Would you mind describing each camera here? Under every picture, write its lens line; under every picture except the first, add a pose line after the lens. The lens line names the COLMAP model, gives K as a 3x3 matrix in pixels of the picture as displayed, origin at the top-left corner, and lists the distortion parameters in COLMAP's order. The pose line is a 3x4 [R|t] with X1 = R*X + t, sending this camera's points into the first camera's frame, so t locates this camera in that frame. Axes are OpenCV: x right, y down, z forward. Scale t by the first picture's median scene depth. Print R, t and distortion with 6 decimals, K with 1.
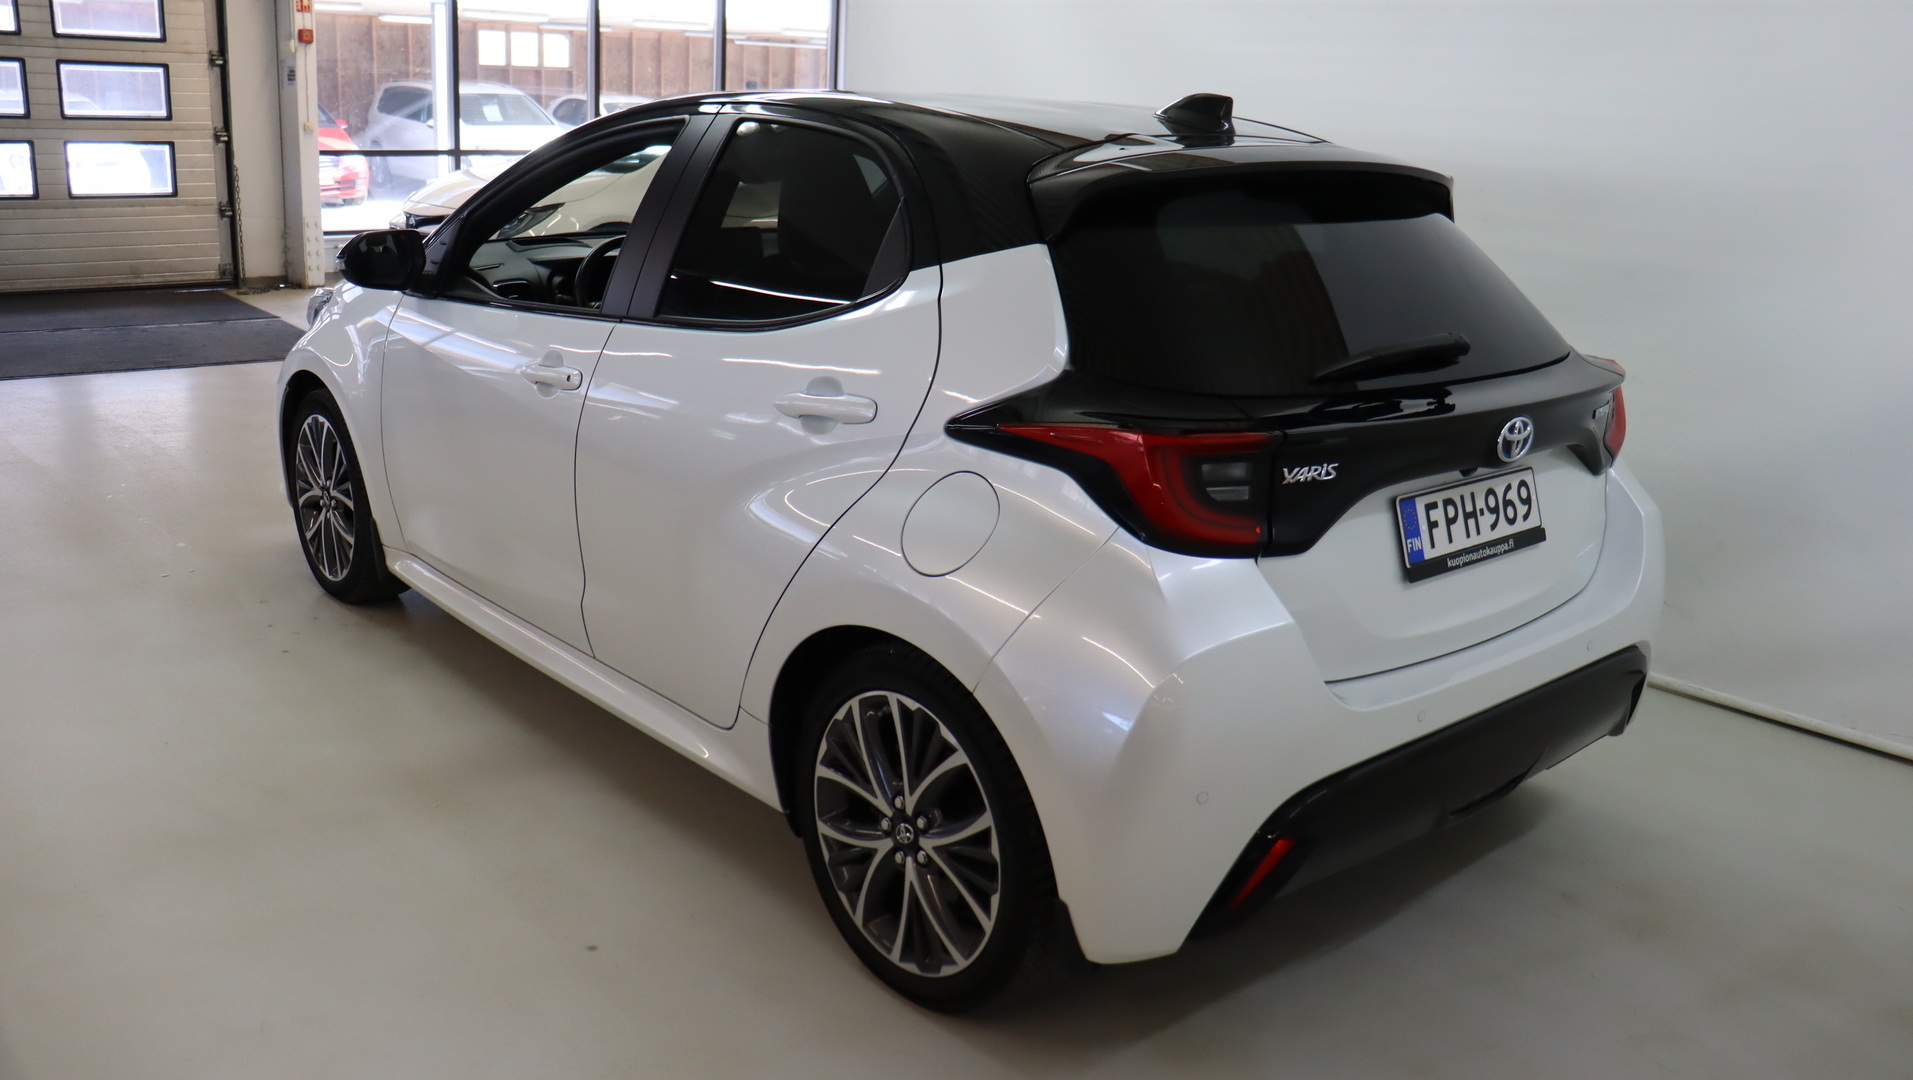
lens RADIAL K [[1562.9, 0, 962.3], [0, 1562.9, 532.0], [0, 0, 1]] dist [-0.128309, 0.094341]
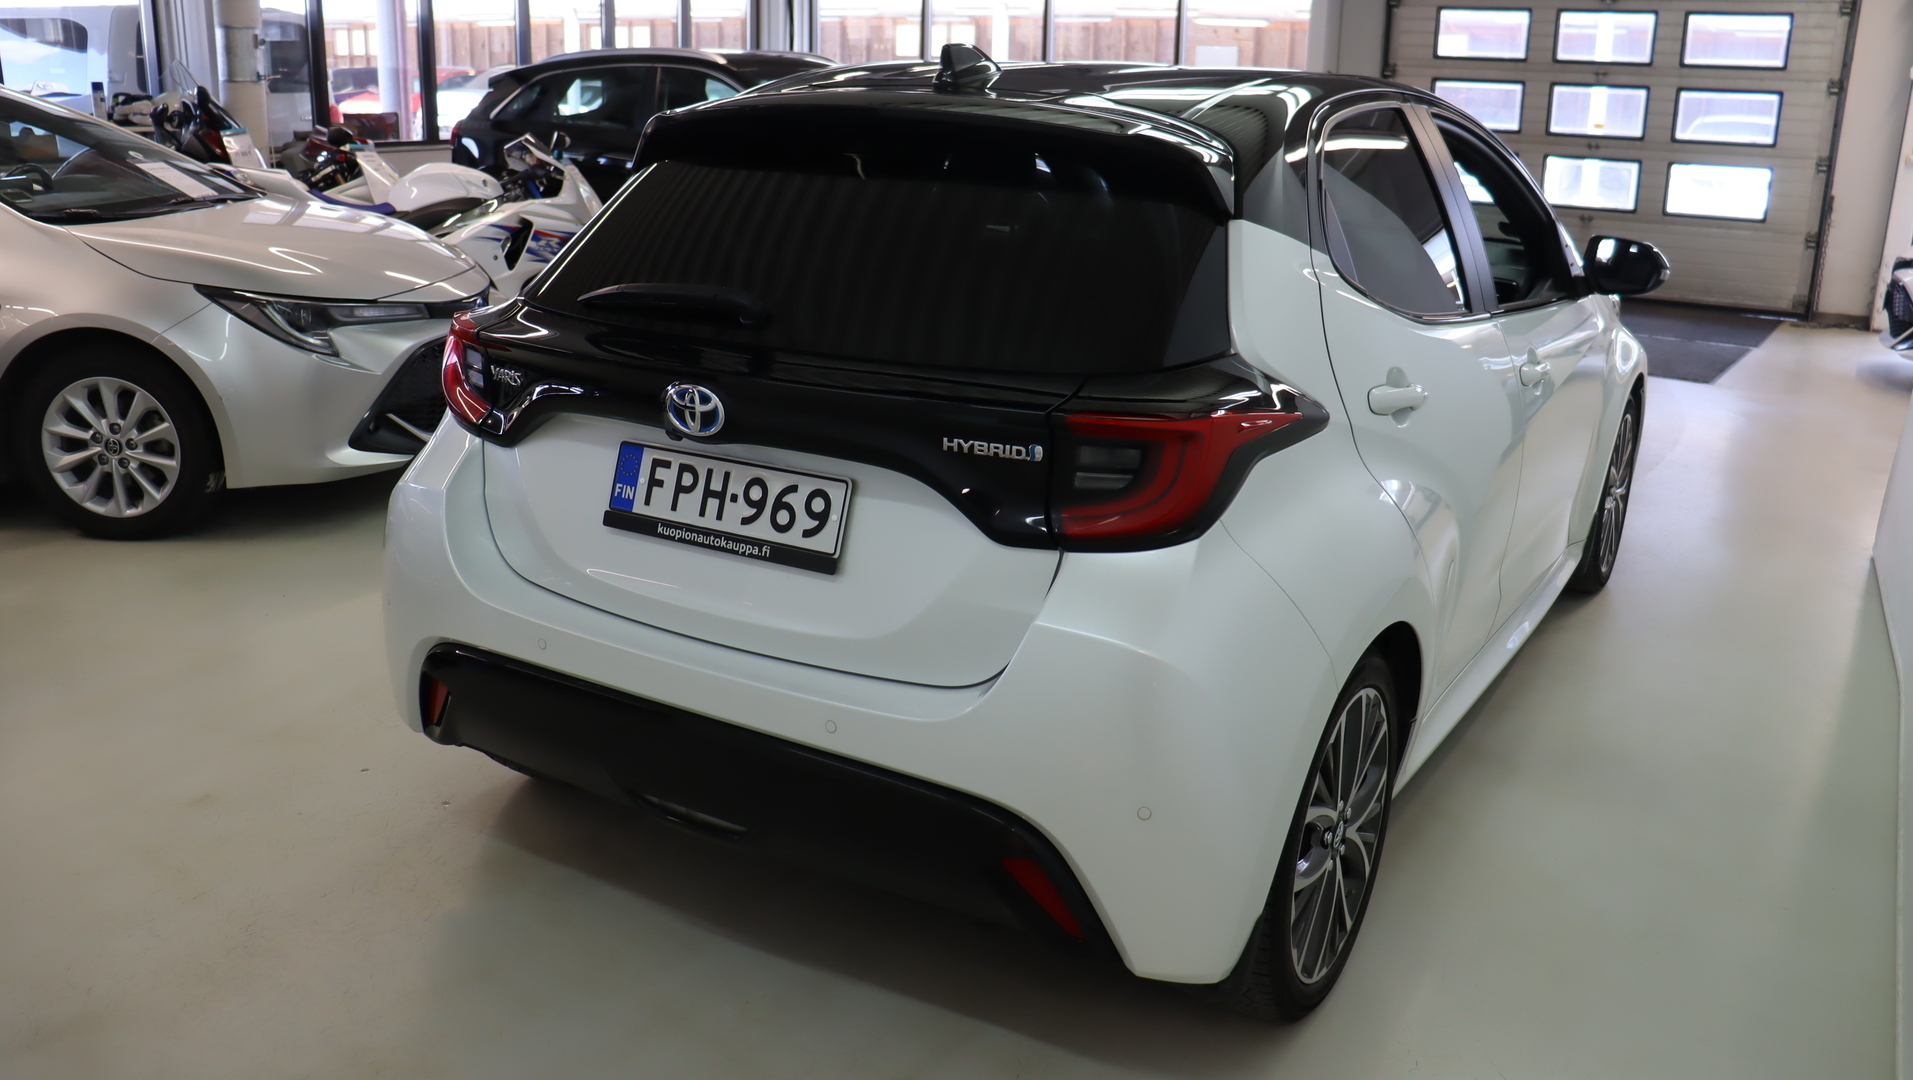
lens RADIAL K [[1562.9, 0, 962.3], [0, 1562.9, 532.0], [0, 0, 1]] dist [-0.128309, 0.094341]
pose [[0.297525, 0.234648, -0.925429, 1.203413], [-0.265886, 0.951342, 0.155735, -0.167366], [0.916942, 0.199724, 0.345438, 0.825584]]
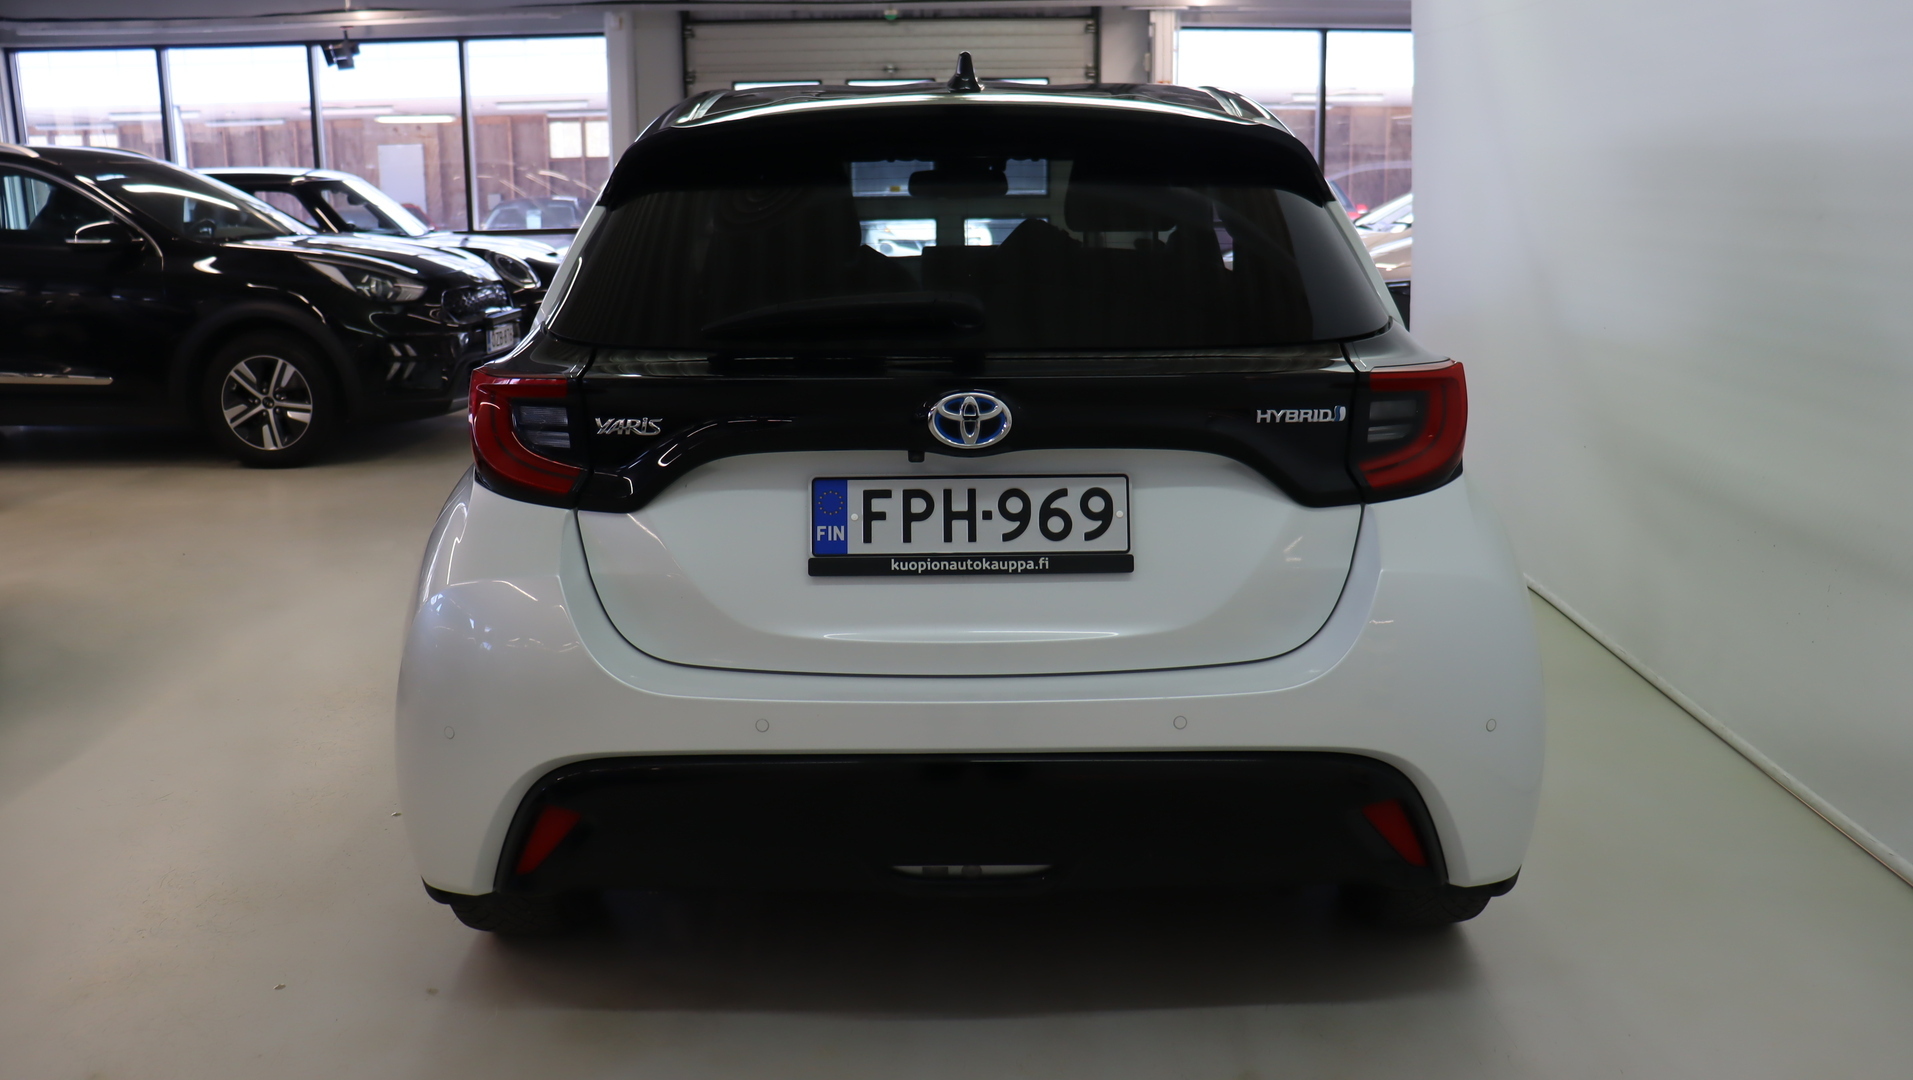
lens RADIAL K [[1562.9, 0, 962.3], [0, 1562.9, 532.0], [0, 0, 1]] dist [-0.128309, 0.094341]
pose [[0.750961, 0.096913, -0.653197, 0.867461], [-0.138882, 0.990227, -0.012752, 0.007901], [0.645577, 0.100294, 0.757081, 0.379449]]
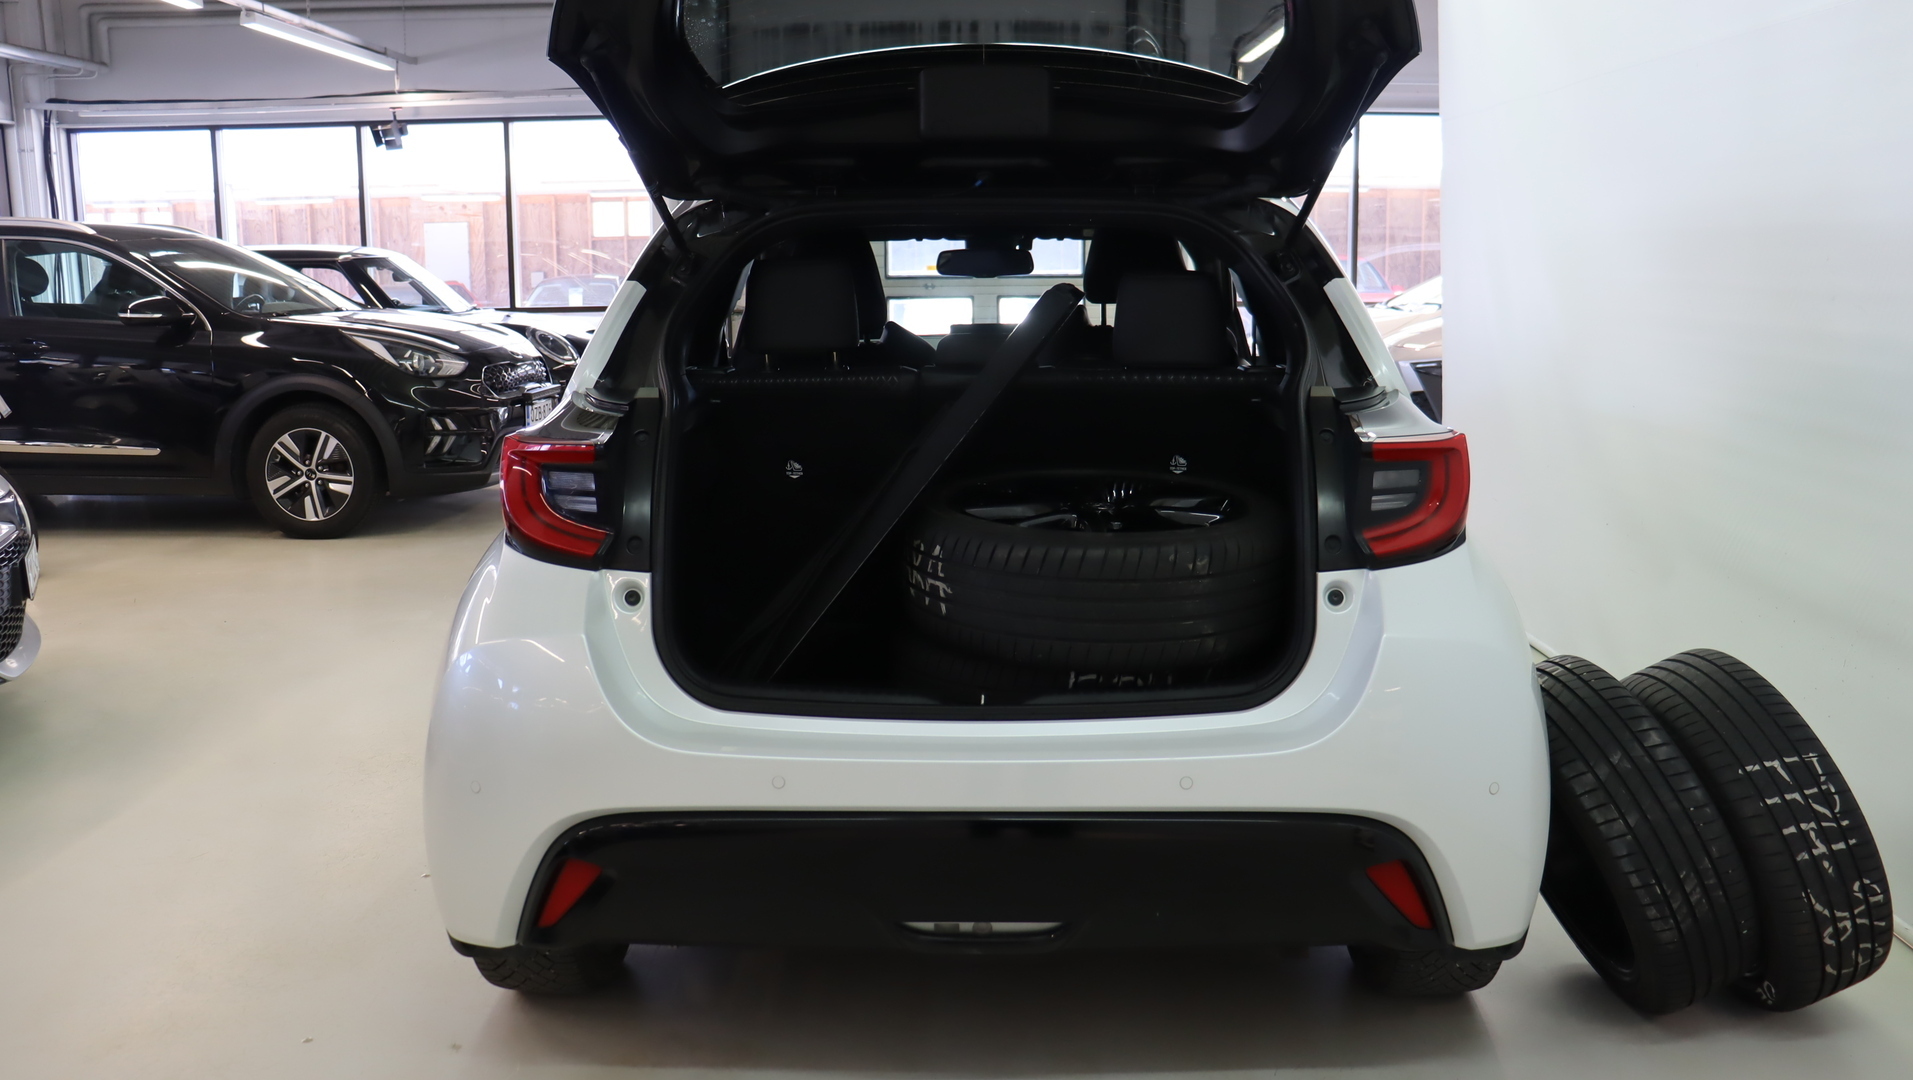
lens RADIAL K [[1573.5, 0, 979.3], [0, 1573.5, 542.9], [0, 0, 1]] dist [-0.141075, 0.101115]
pose [[0.740151, 0.071683, -0.668609, 0.899139], [-0.145561, 0.987806, -0.055232, 0.015760], [0.656497, 0.138203, 0.741560, 0.368363]]
